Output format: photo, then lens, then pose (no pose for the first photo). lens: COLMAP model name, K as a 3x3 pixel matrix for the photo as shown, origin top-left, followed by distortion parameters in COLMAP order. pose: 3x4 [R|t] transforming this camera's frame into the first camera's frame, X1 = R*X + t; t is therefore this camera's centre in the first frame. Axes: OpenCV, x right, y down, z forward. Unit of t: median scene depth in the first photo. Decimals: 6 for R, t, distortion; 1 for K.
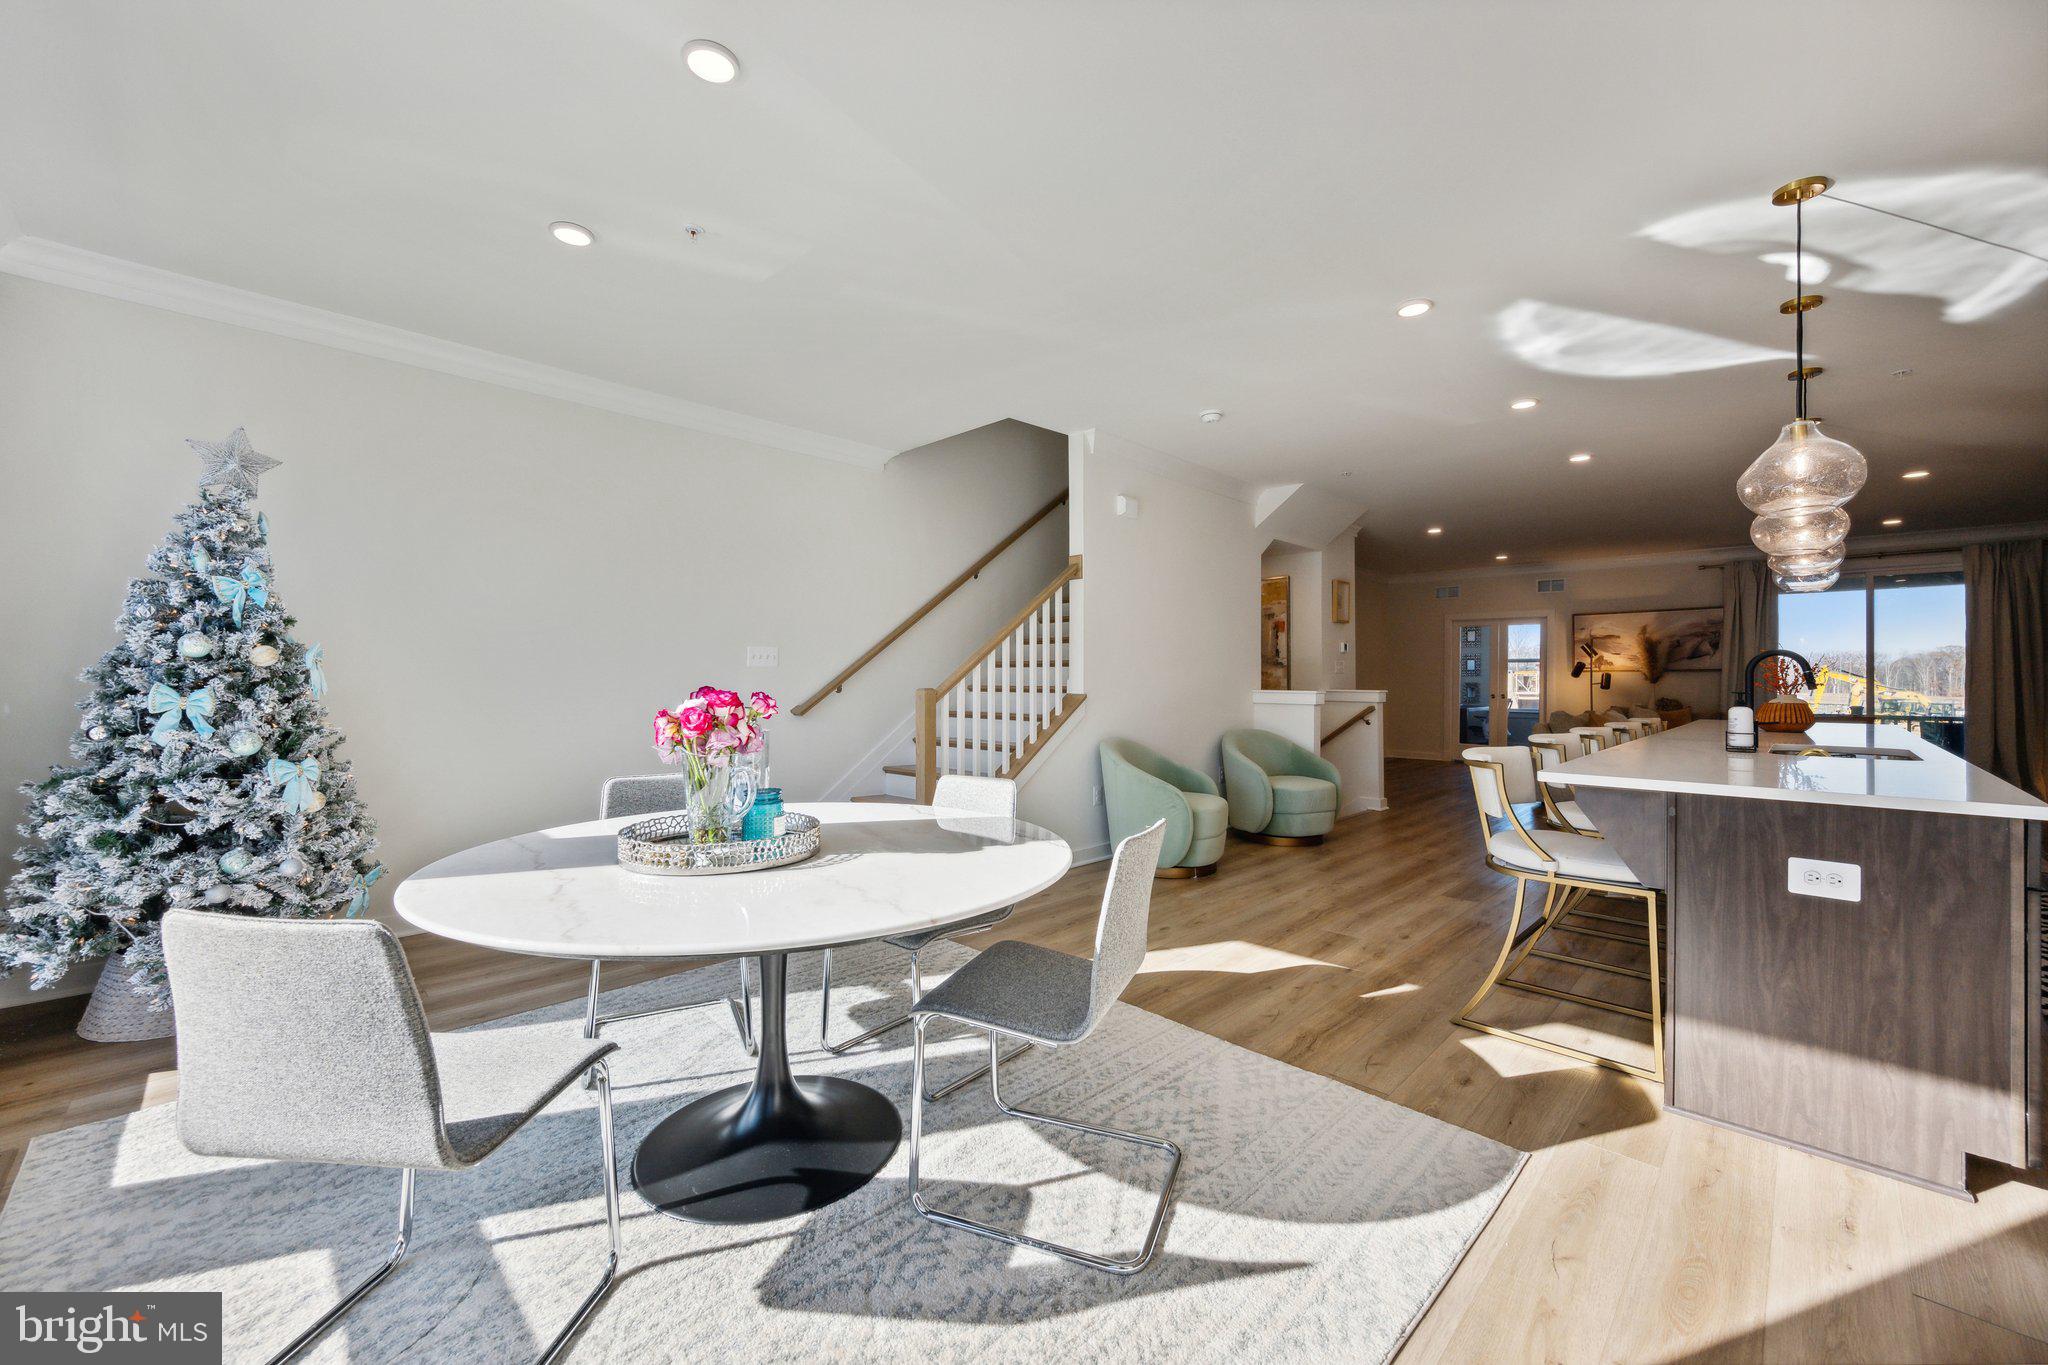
lens RADIAL K [[810.6, 0, 1020.5], [0, 810.6, 676.8], [0, 0, 1]] dist [-0.000770, 0.000090]
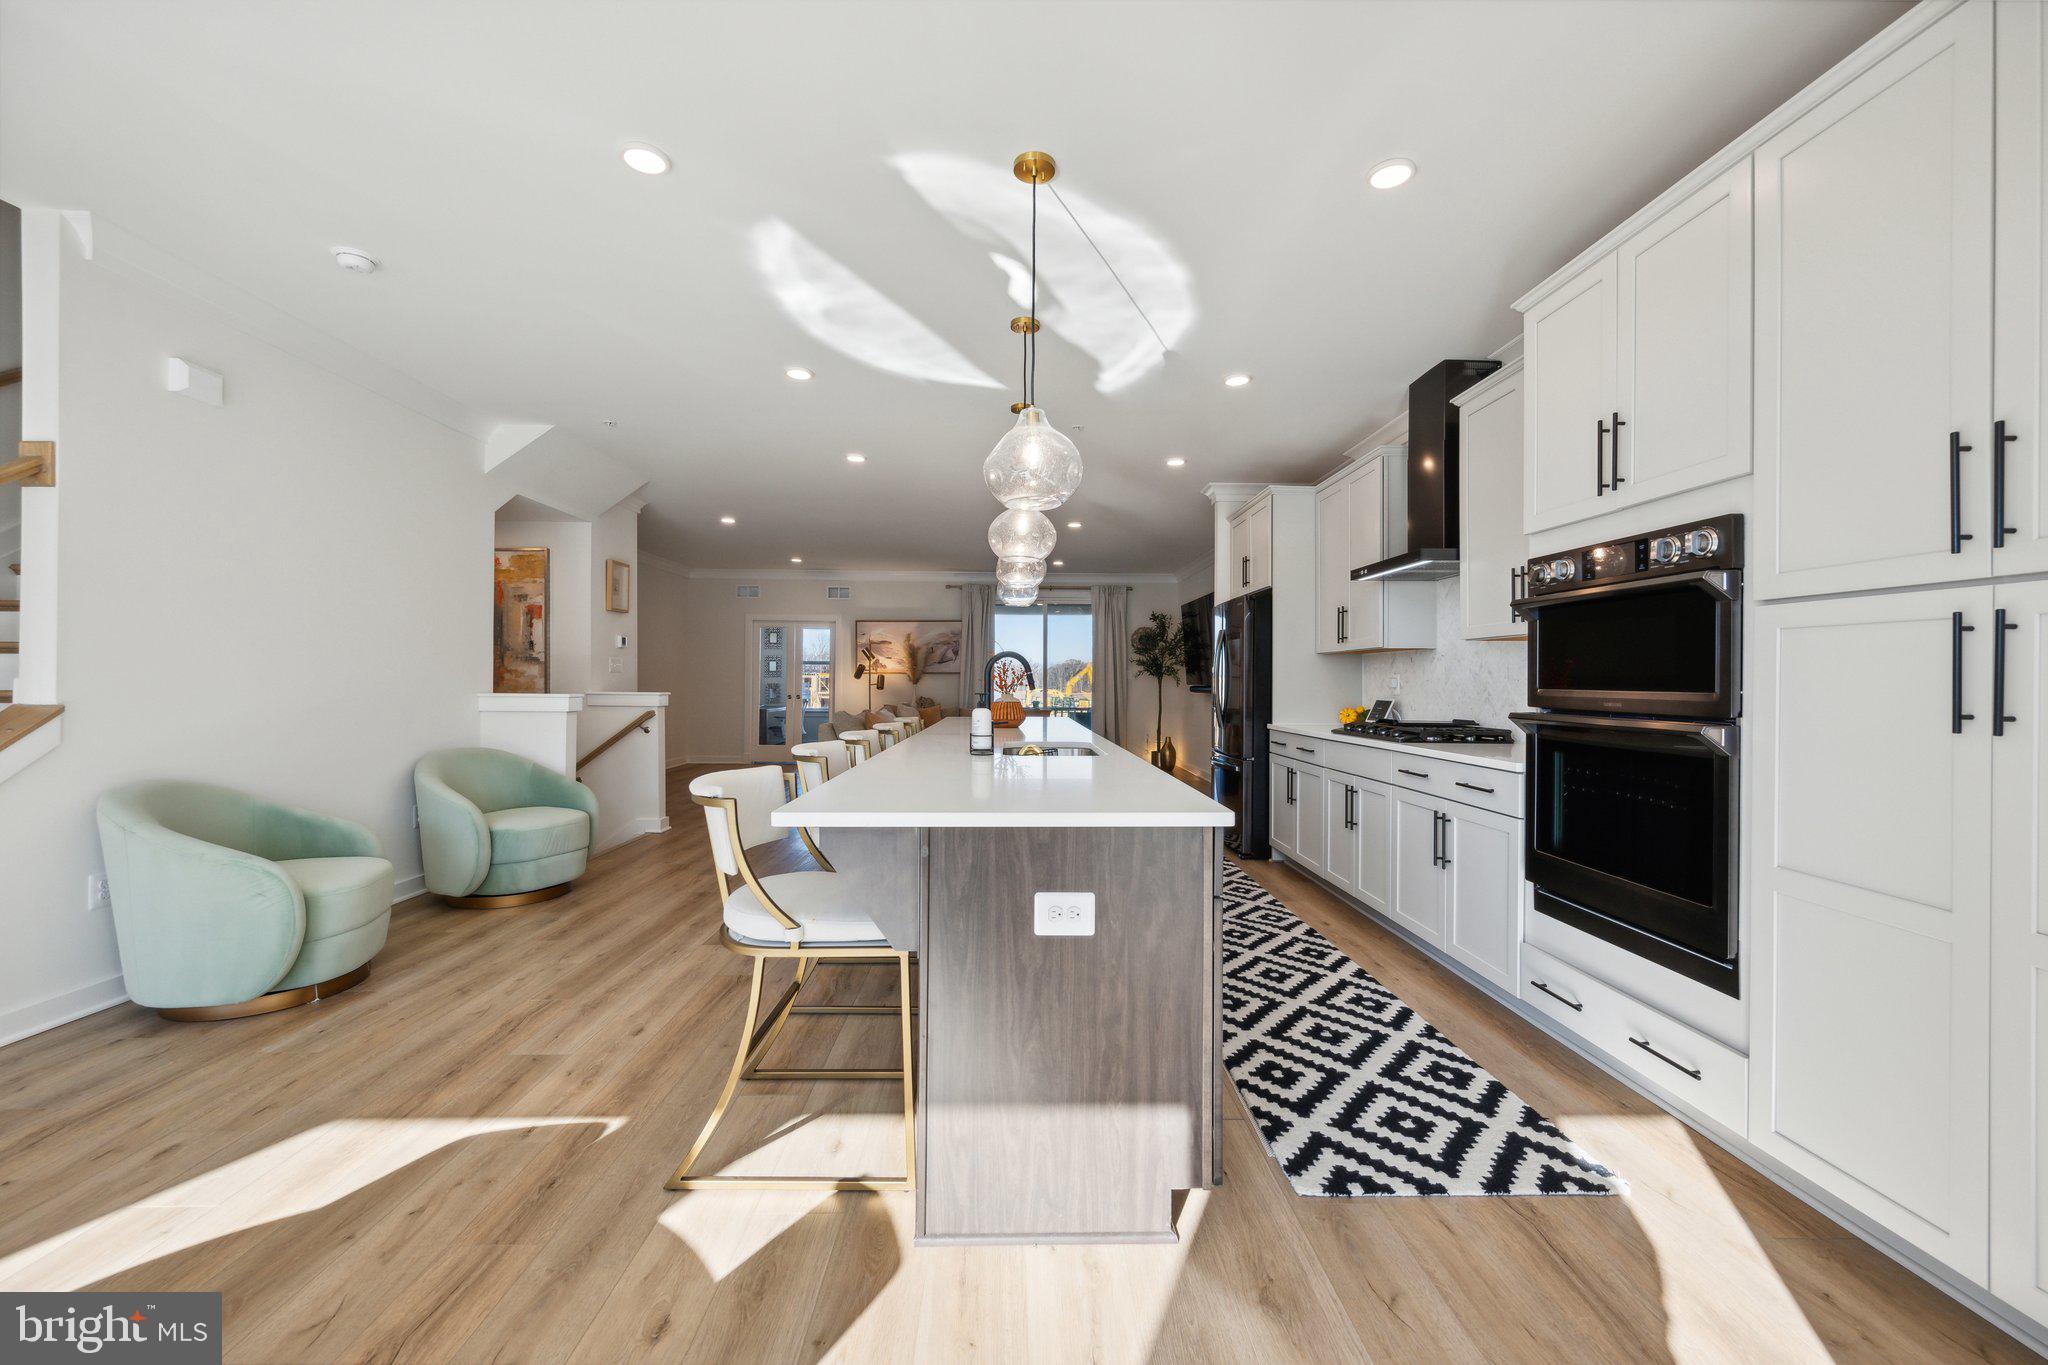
lens RADIAL K [[791.5, 0, 1024.8], [0, 791.5, 680.2], [0, 0, 1]] dist [-0.001714, -0.000174]
pose [[0.697451, 0.003307, 0.716625, 0.175329], [-0.005381, 0.999985, 0.000622, 0.001608], [-0.716612, -0.004290, 0.697459, 0.216252]]
